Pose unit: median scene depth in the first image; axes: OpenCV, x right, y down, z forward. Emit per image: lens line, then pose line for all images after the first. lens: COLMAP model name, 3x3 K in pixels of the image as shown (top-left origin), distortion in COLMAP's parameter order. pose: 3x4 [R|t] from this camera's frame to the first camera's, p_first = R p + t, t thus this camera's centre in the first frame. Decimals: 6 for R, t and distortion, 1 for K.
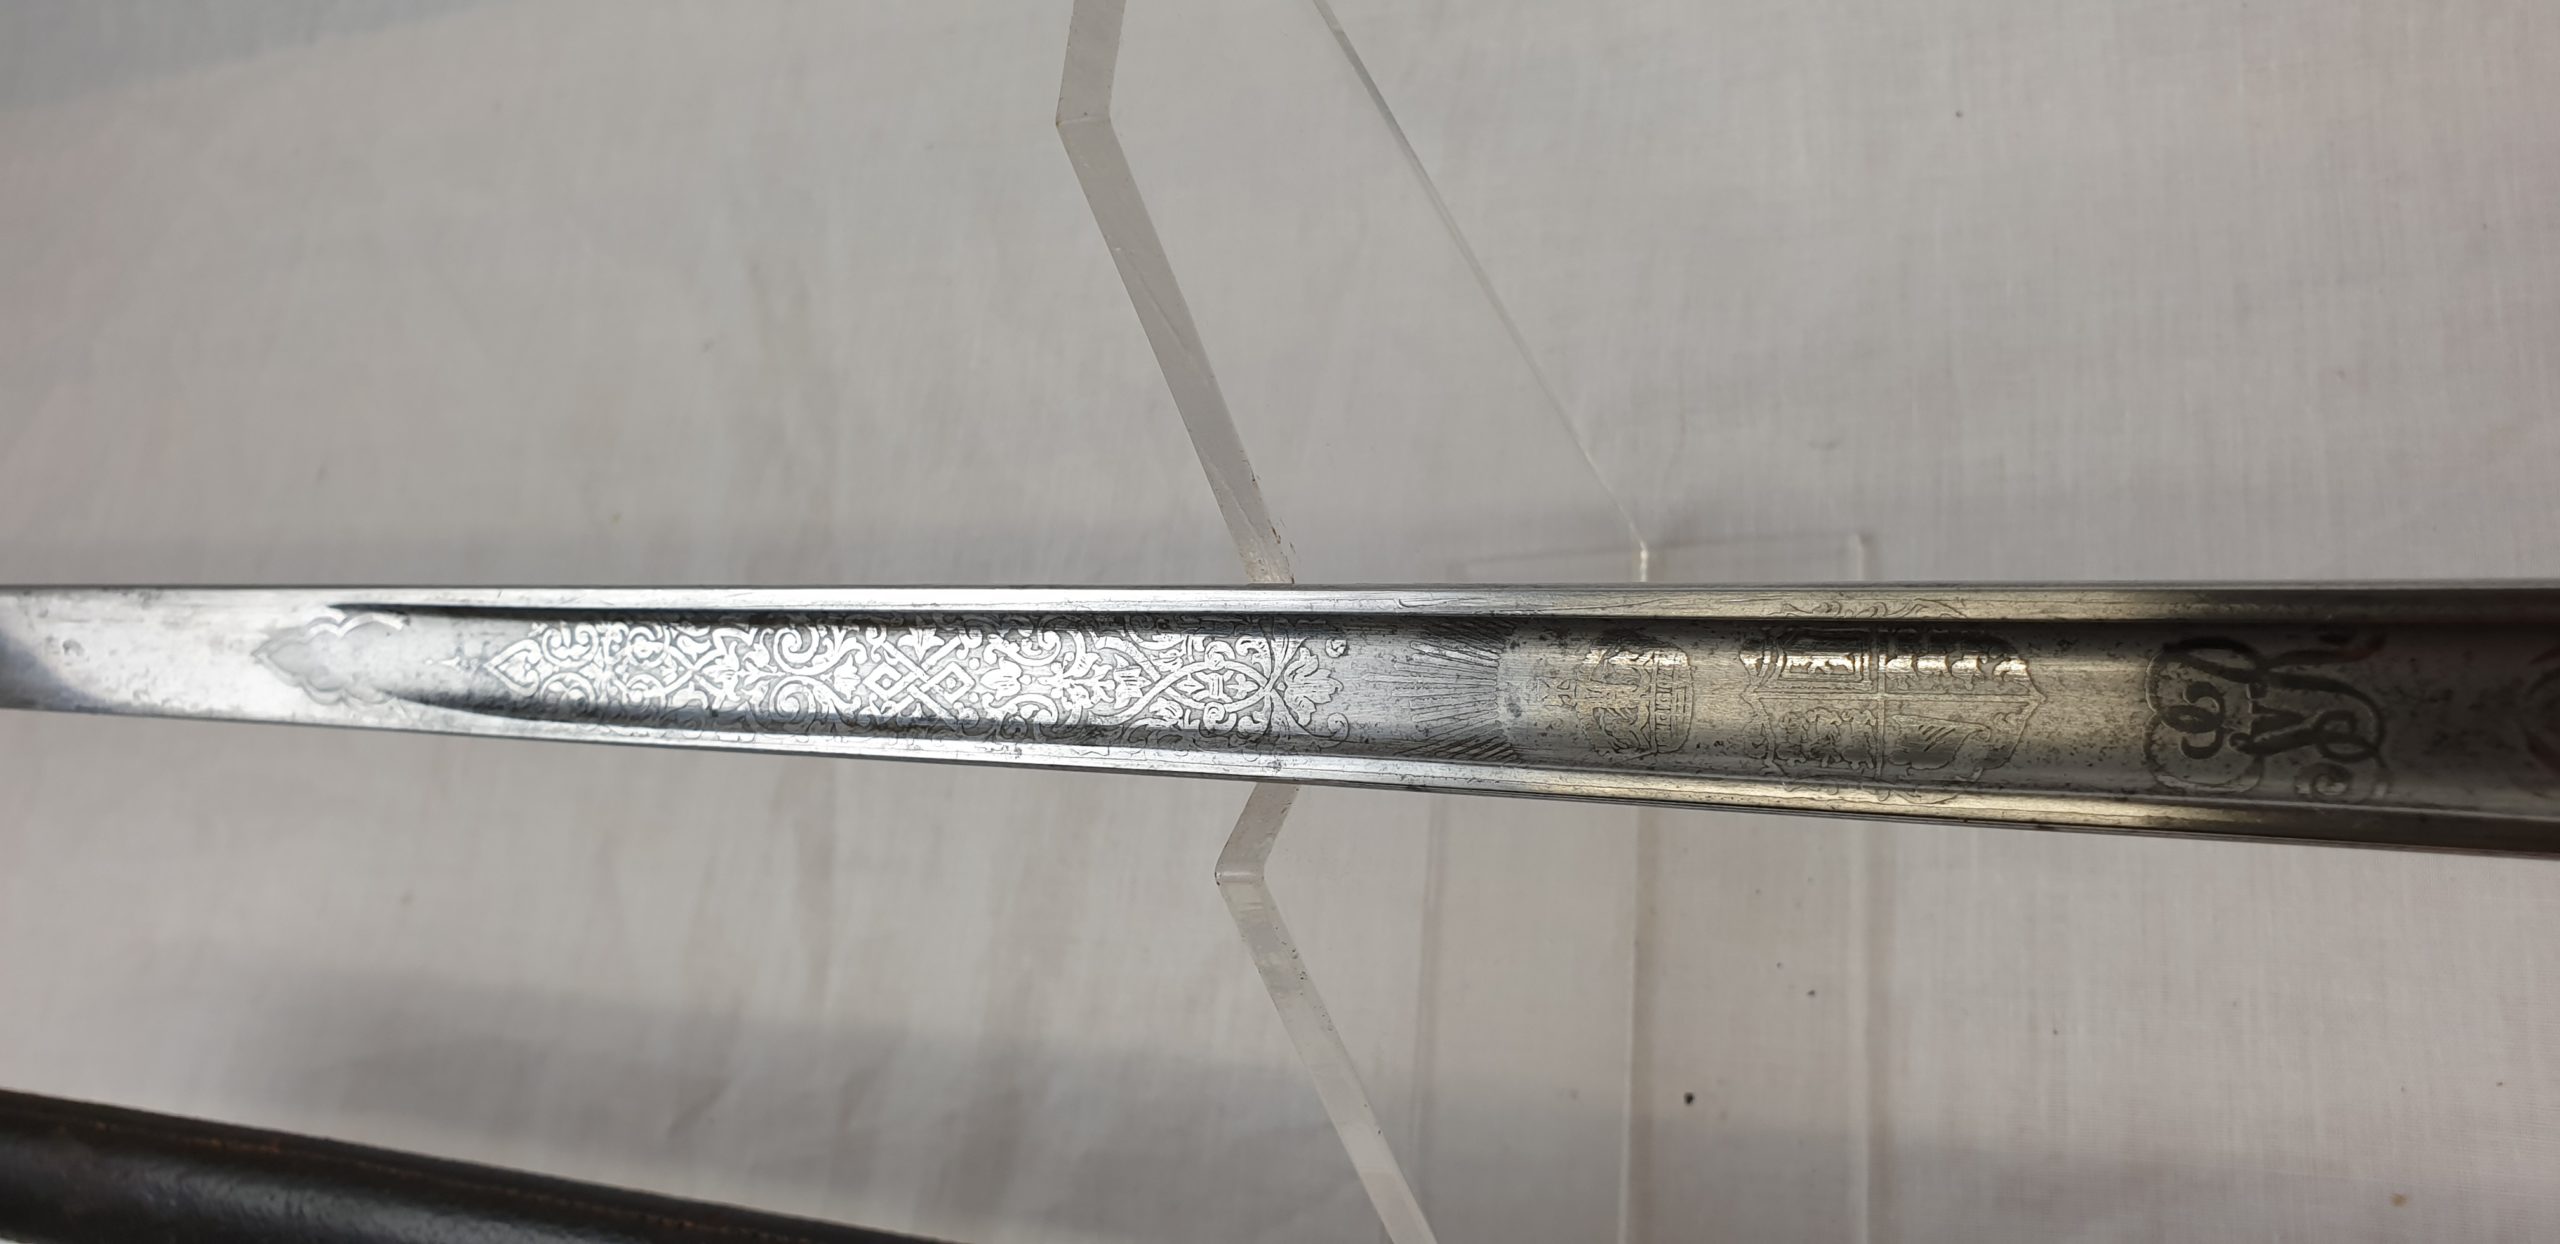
lens RADIAL K [[2029.9, 0, 1303.2], [0, 2029.9, 631.6], [0, 0, 1]] dist [0.025271, -0.045978]
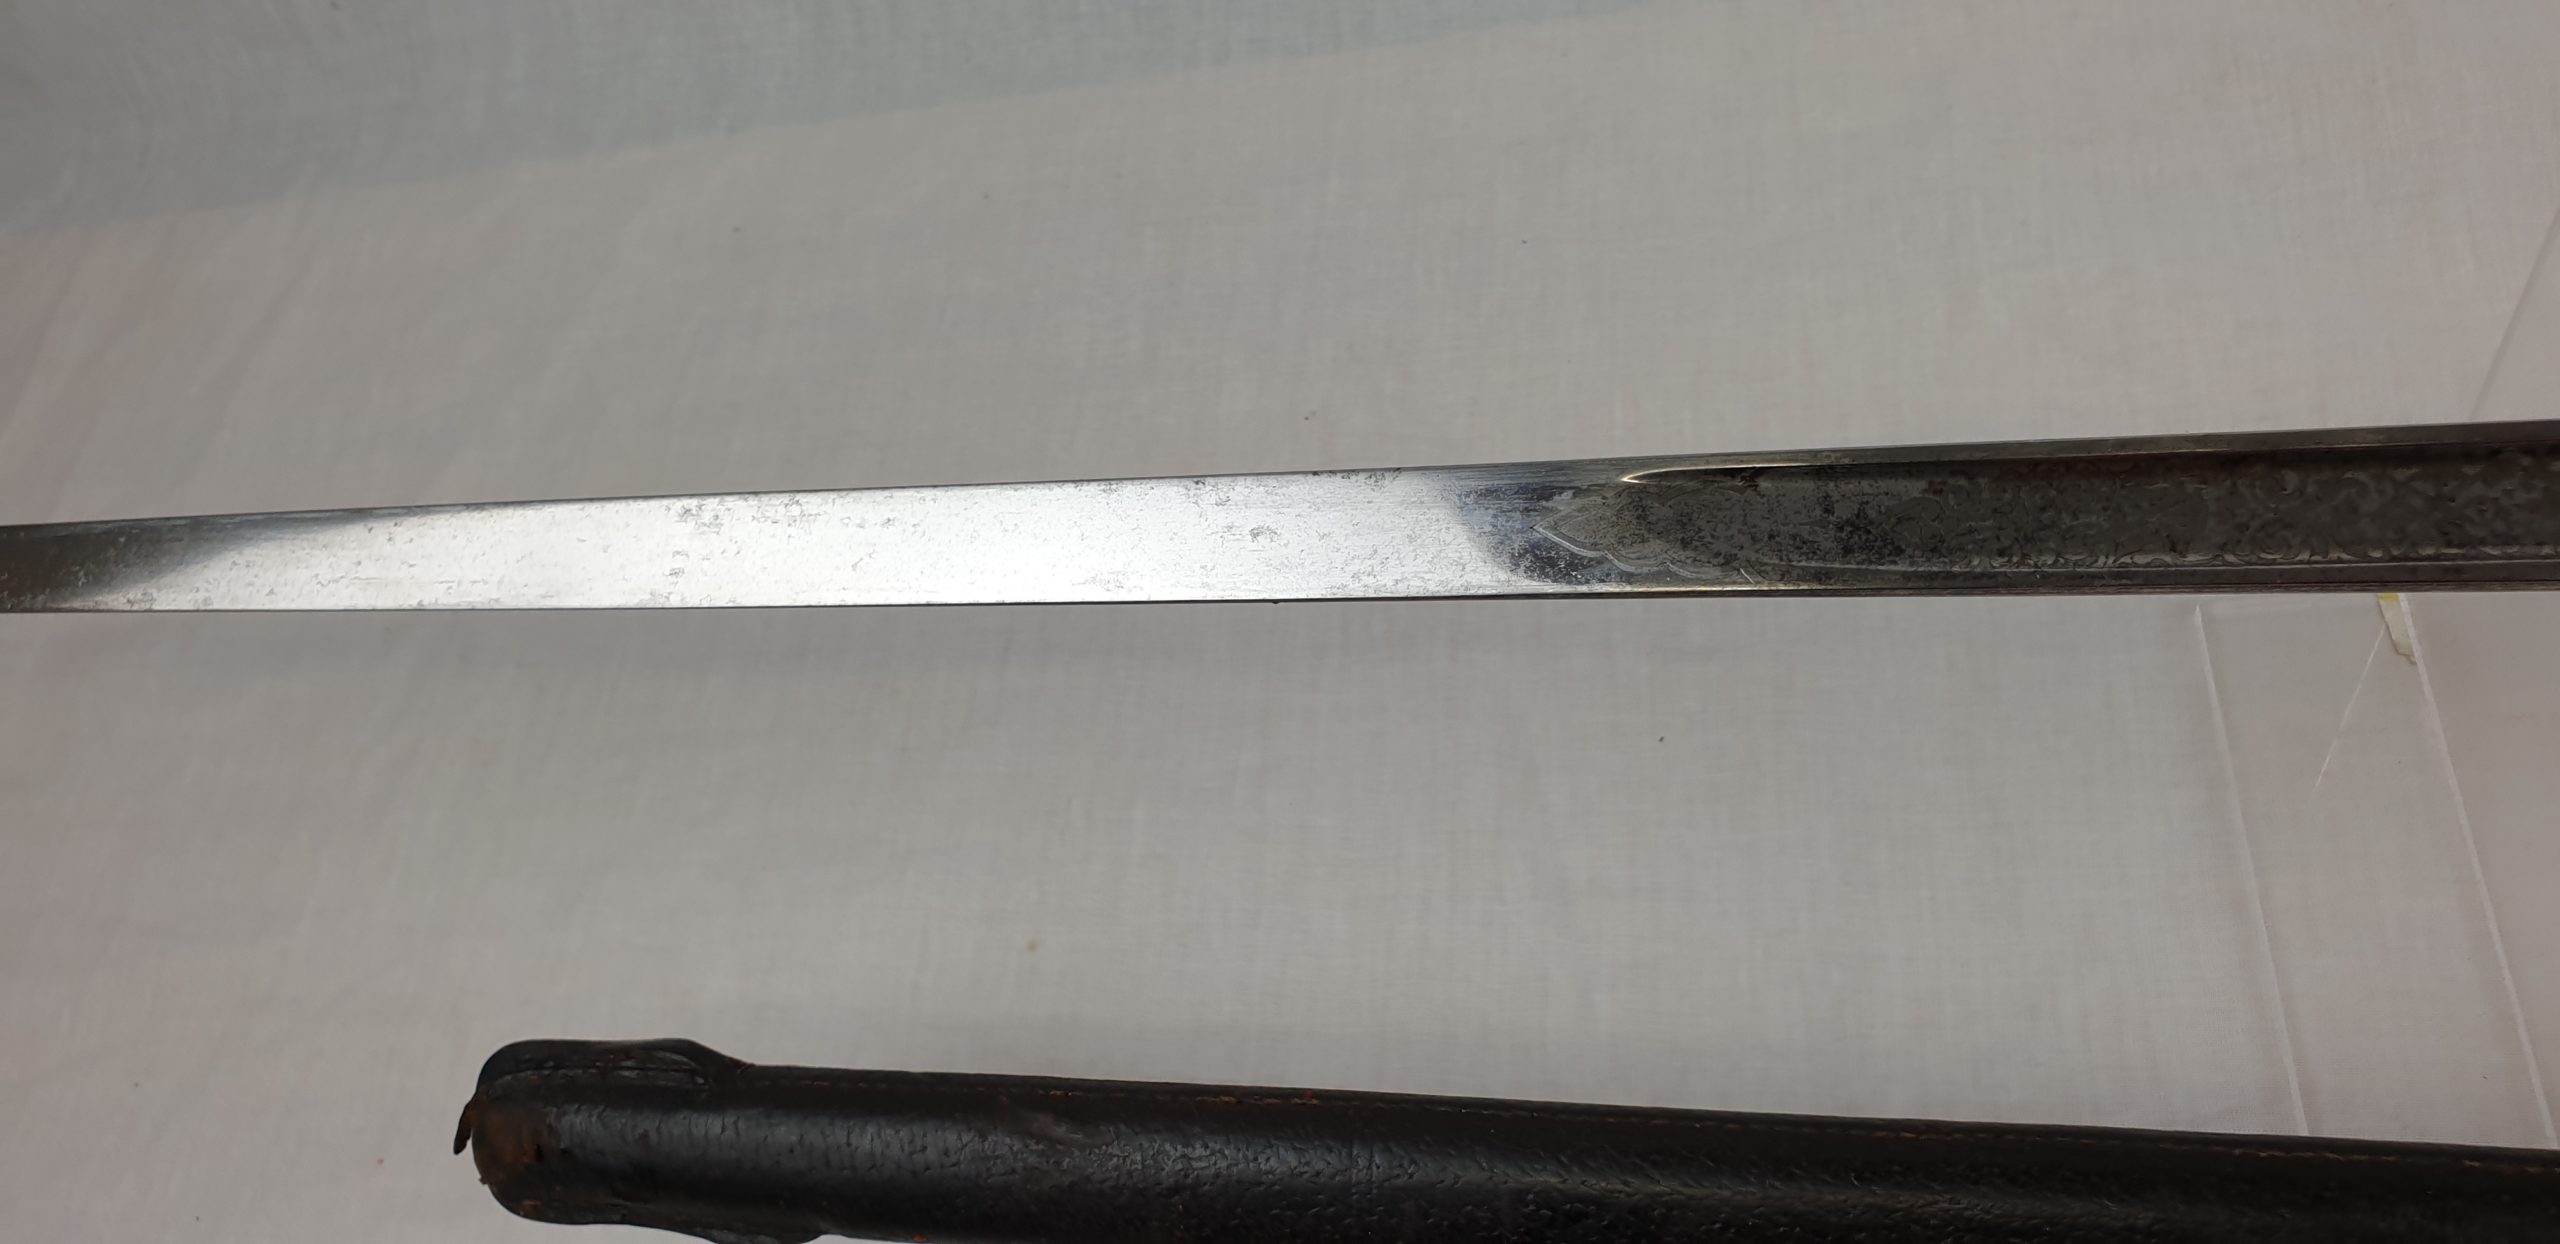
lens RADIAL K [[2029.9, 0, 1267.7], [0, 2029.9, 653.1], [0, 0, 1]] dist [0.025271, -0.045978]
pose [[0.987698, 0.042551, 0.150471, -0.647079], [-0.019385, 0.988161, -0.152194, 0.184641], [-0.155166, 0.147405, 0.976829, 0.046249]]
